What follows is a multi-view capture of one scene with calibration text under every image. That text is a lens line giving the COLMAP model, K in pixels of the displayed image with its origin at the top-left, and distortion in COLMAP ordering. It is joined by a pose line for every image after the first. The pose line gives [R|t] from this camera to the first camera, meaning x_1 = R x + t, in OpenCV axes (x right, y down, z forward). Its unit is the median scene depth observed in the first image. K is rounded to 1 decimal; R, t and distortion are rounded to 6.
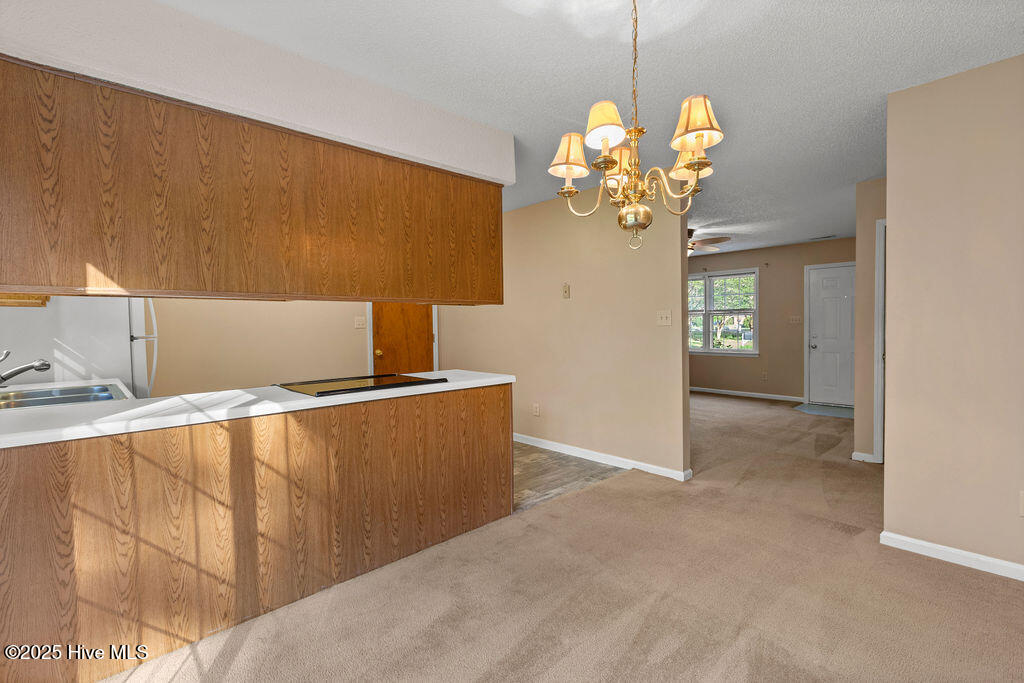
lens RADIAL K [[466.3, 0, 509.2], [0, 466.3, 339.8], [0, 0, 1]] dist [0.004392, -0.000607]
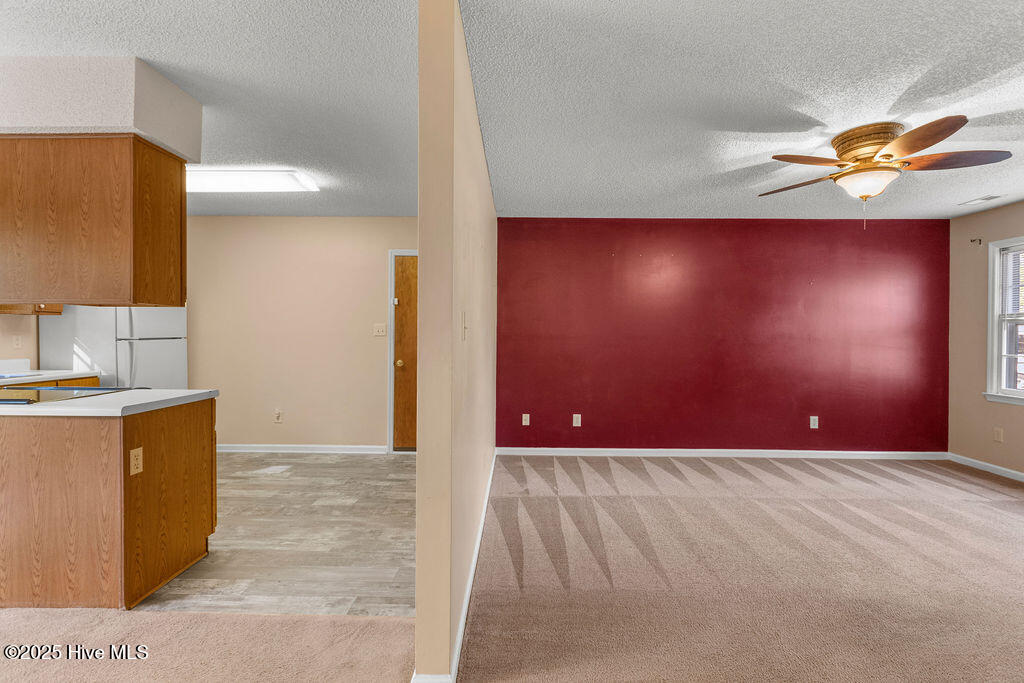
lens RADIAL K [[492.4, 0, 513.1], [0, 492.4, 335.5], [0, 0, 1]] dist [-0.005726, -0.001020]
pose [[0.736819, 0.018951, -0.675824, 0.896284], [-0.037855, 0.999195, -0.013253, -0.039340], [0.675029, 0.035349, 0.736944, 0.830831]]
